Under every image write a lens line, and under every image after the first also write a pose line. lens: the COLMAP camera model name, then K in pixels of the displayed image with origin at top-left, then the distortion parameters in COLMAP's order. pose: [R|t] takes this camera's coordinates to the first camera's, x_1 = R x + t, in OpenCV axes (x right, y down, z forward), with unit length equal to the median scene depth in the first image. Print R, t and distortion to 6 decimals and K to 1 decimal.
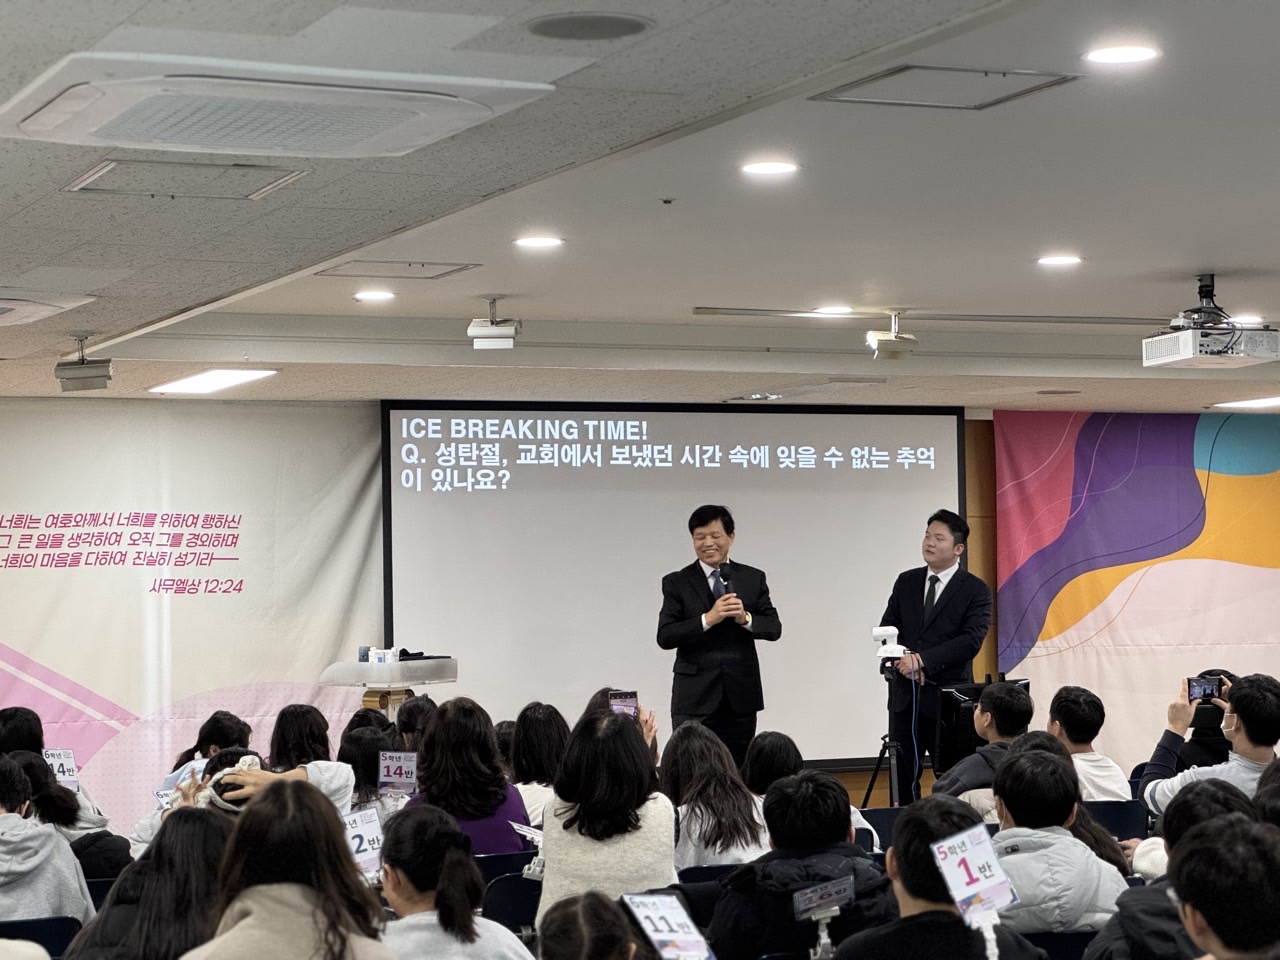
lens RADIAL K [[2863.0, 0, 636.0], [0, 2863.0, 461.7], [0, 0, 1]] dist [0.197073, 0.000000]
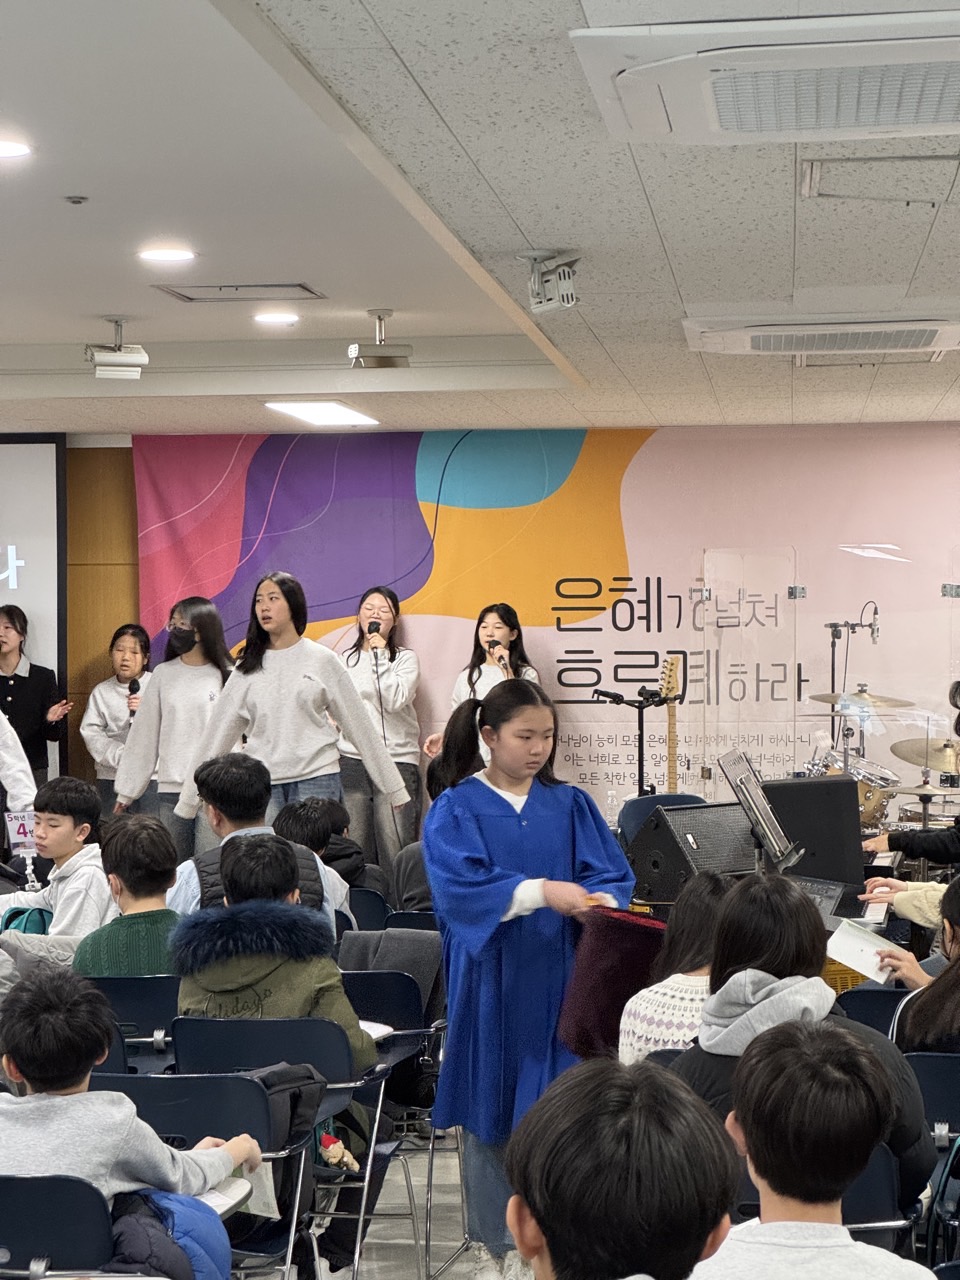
lens RADIAL K [[2863.0, 0, 483.1], [0, 2863.0, 640.4], [0, 0, 1]] dist [0.197073, 0.000000]
pose [[0.850936, 0.010764, -0.525158, 0.725587], [0.021583, 0.998229, 0.055434, -0.003134], [0.524825, -0.058505, 0.849197, 0.391924]]
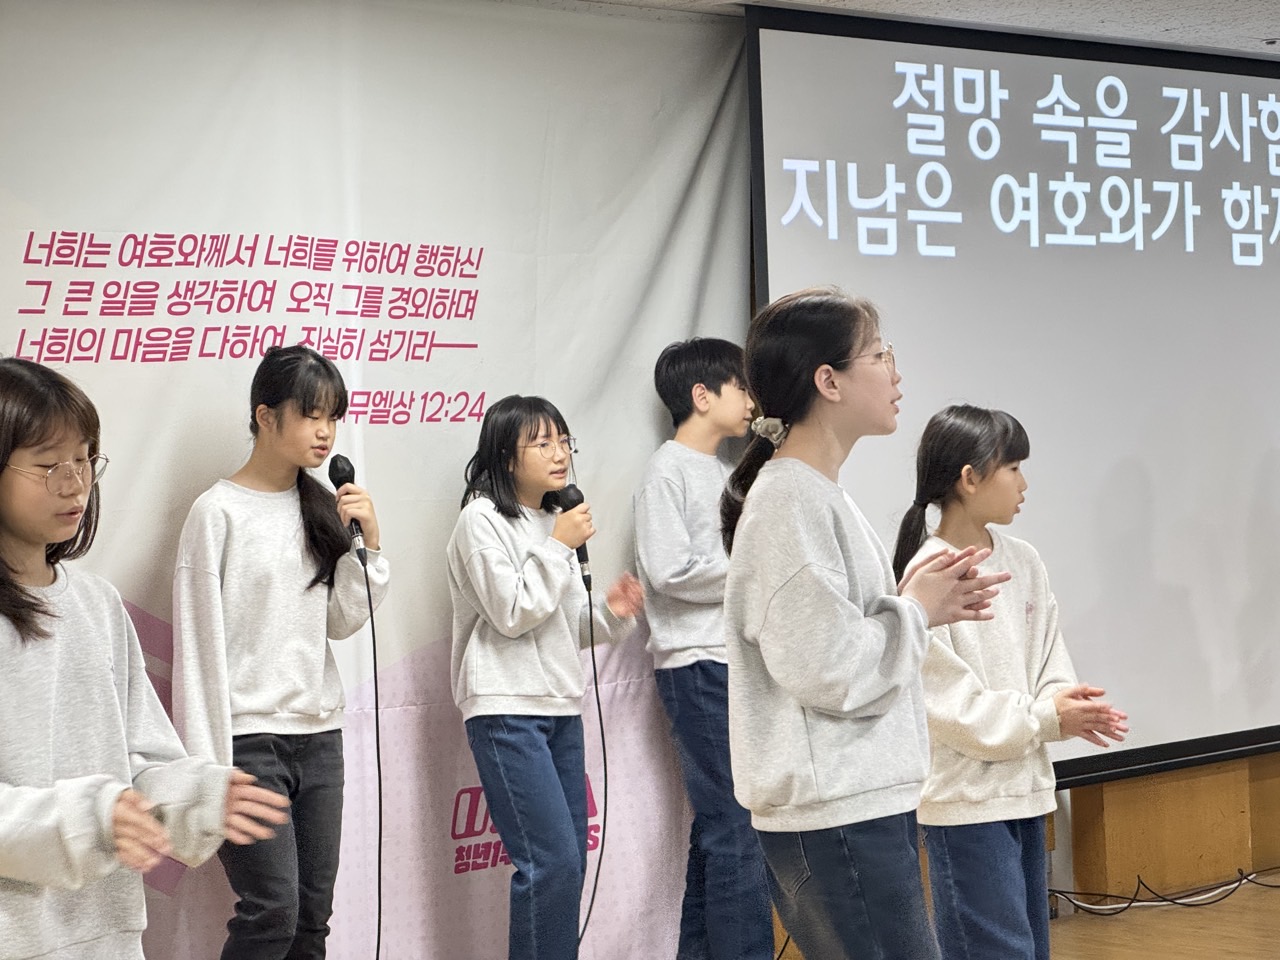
lens RADIAL K [[2863.0, 0, 628.3], [0, 2863.0, 482.5], [0, 0, 1]] dist [0.197073, 0.000000]
pose [[0.935027, -0.018414, 0.354097, -0.277057], [-0.004378, 0.997975, 0.063458, 0.026657], [-0.354549, -0.060885, 0.933053, 0.574656]]
